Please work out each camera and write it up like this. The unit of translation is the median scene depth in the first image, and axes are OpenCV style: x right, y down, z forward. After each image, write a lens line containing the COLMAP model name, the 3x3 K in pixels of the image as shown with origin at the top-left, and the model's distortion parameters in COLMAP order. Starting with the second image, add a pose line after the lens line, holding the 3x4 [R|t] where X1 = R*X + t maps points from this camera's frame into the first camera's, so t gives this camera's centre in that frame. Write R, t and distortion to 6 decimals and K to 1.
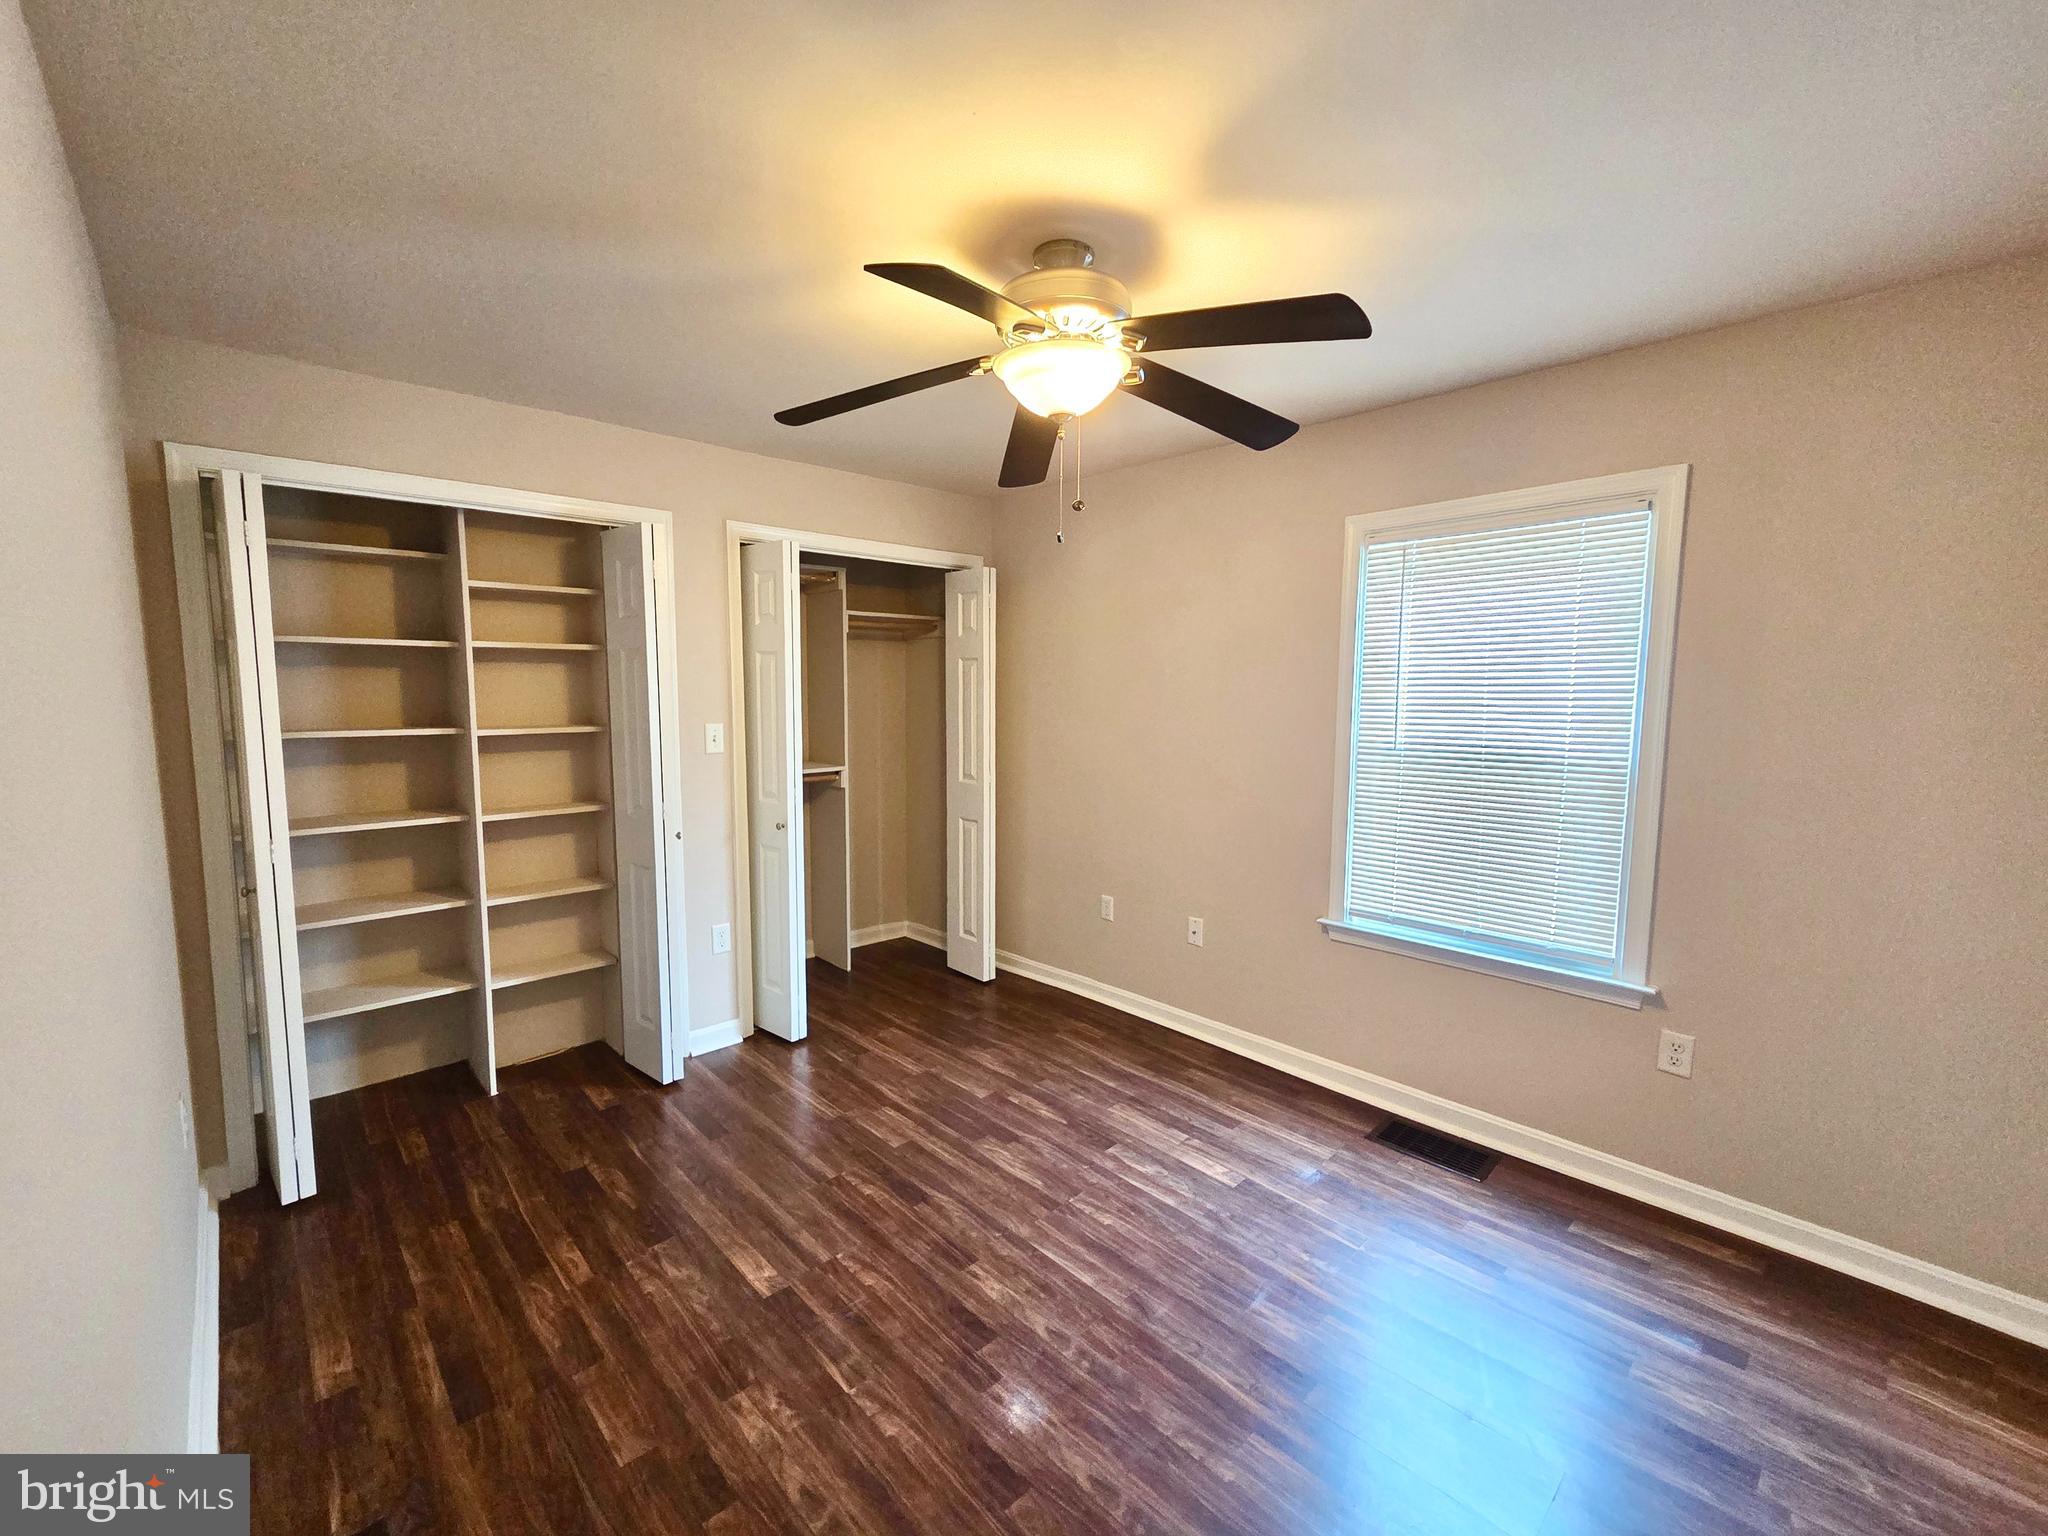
lens RADIAL K [[837.2, 0, 1016.0], [0, 837.2, 759.6], [0, 0, 1]] dist [0.003218, -0.002492]
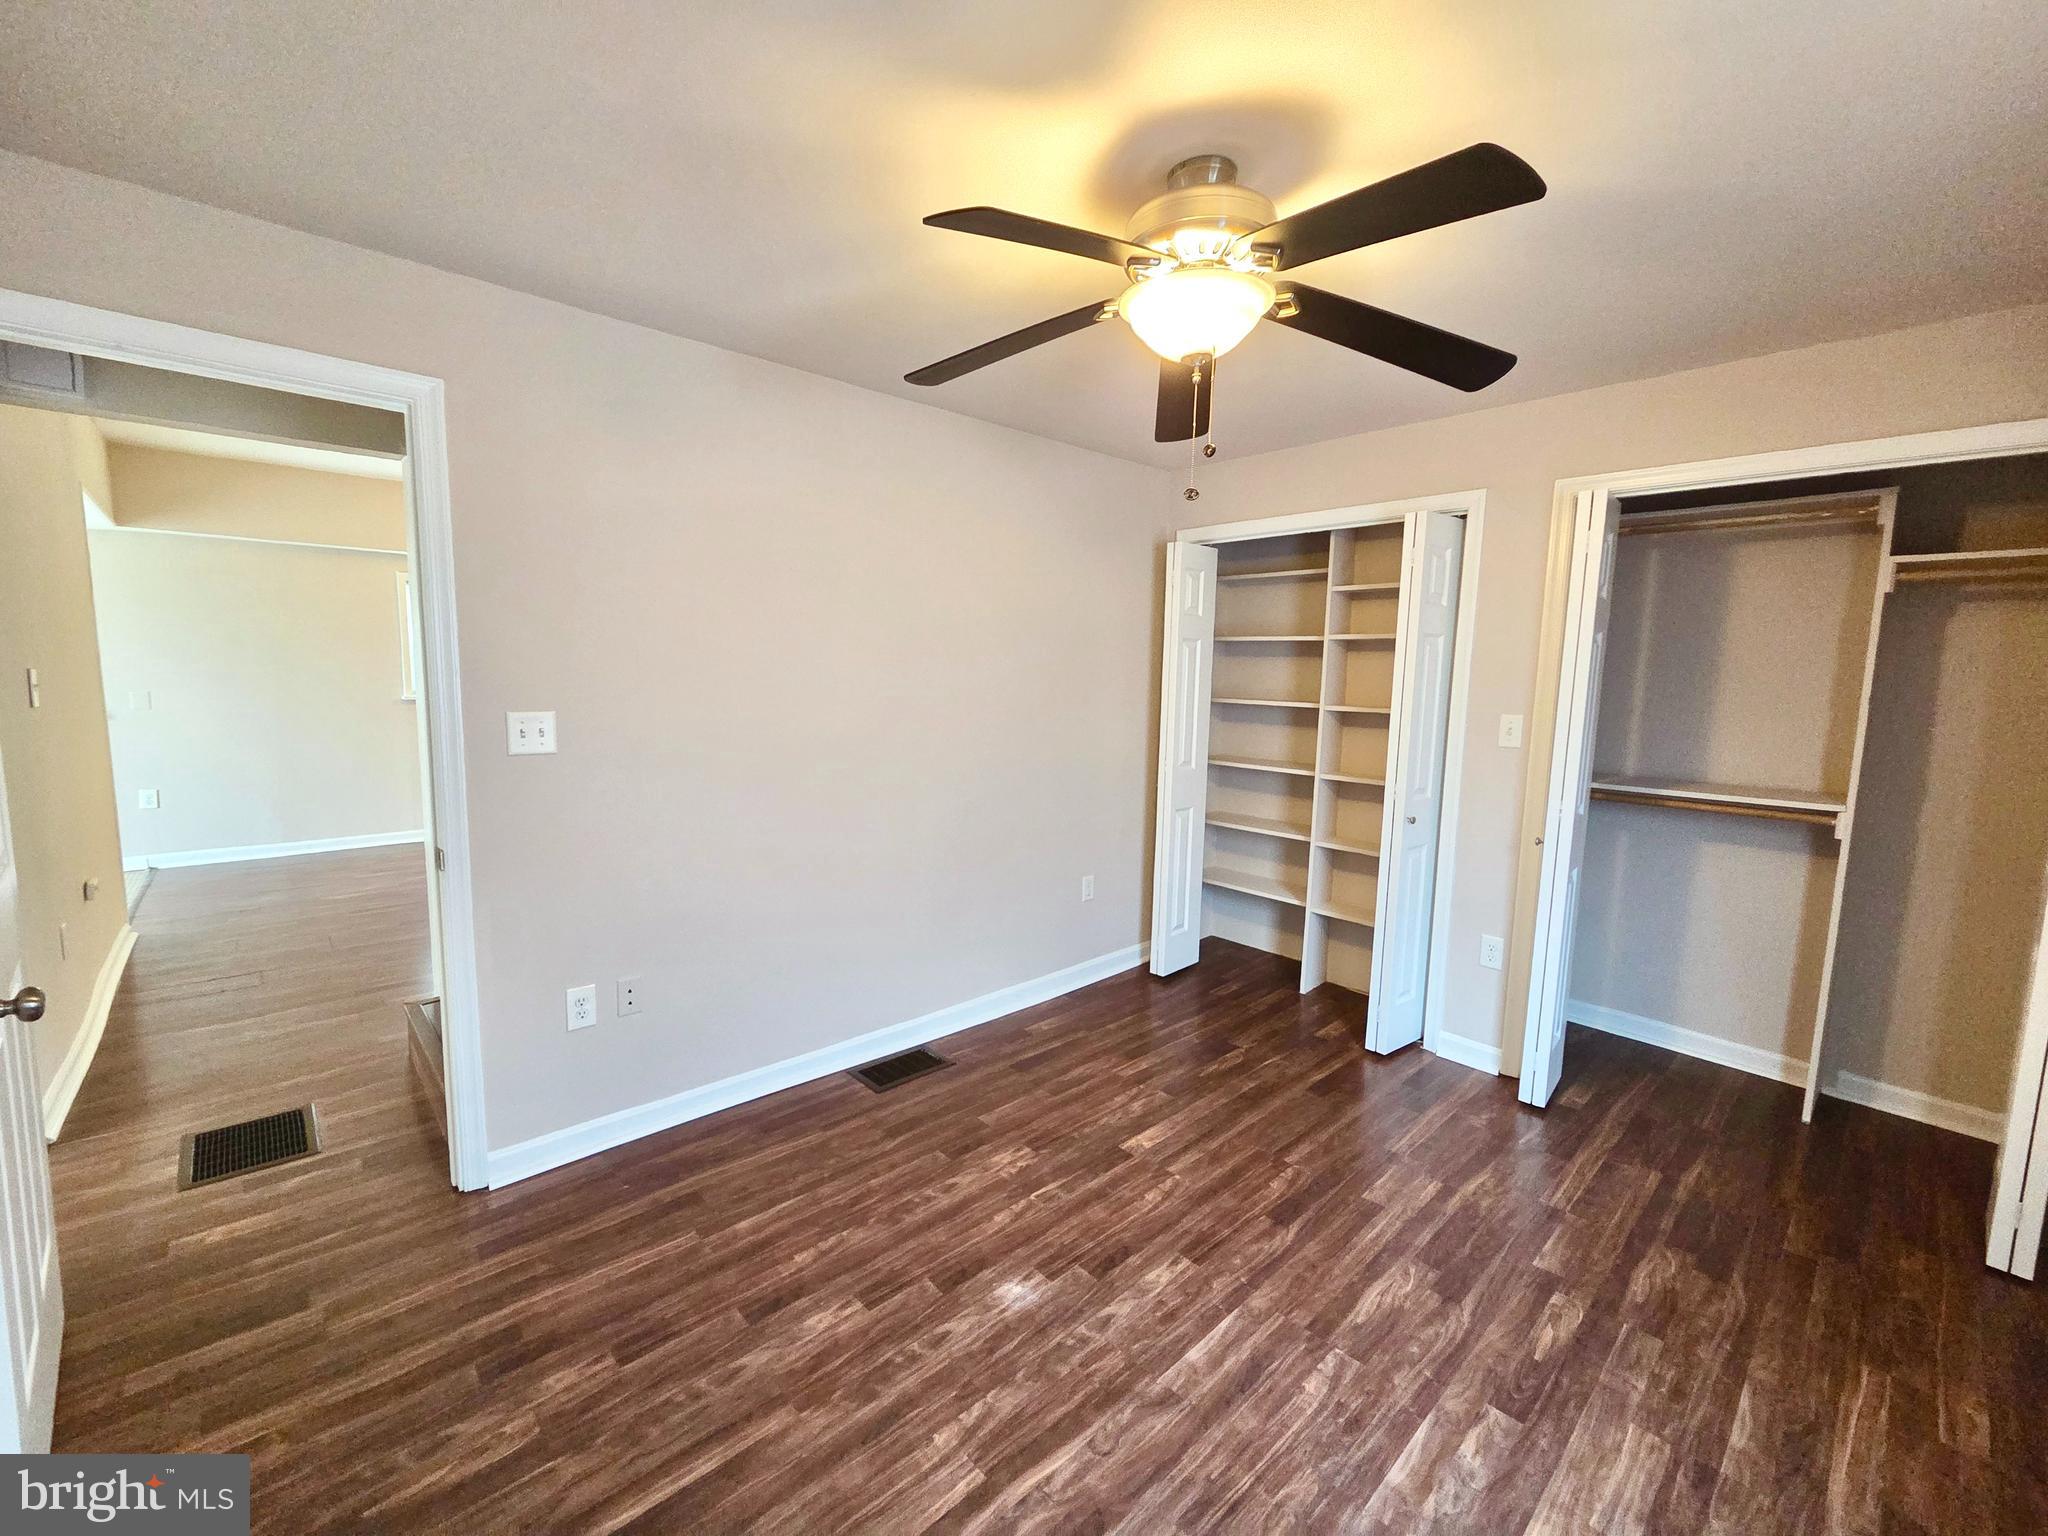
lens RADIAL K [[837.2, 0, 1003.7], [0, 837.2, 765.1], [0, 0, 1]] dist [0.003218, -0.002492]
pose [[-0.013506, 0.114857, -0.993290, 0.862894], [-0.109479, 0.987239, 0.115646, -0.054095], [0.993897, 0.110306, -0.000759, 0.733947]]
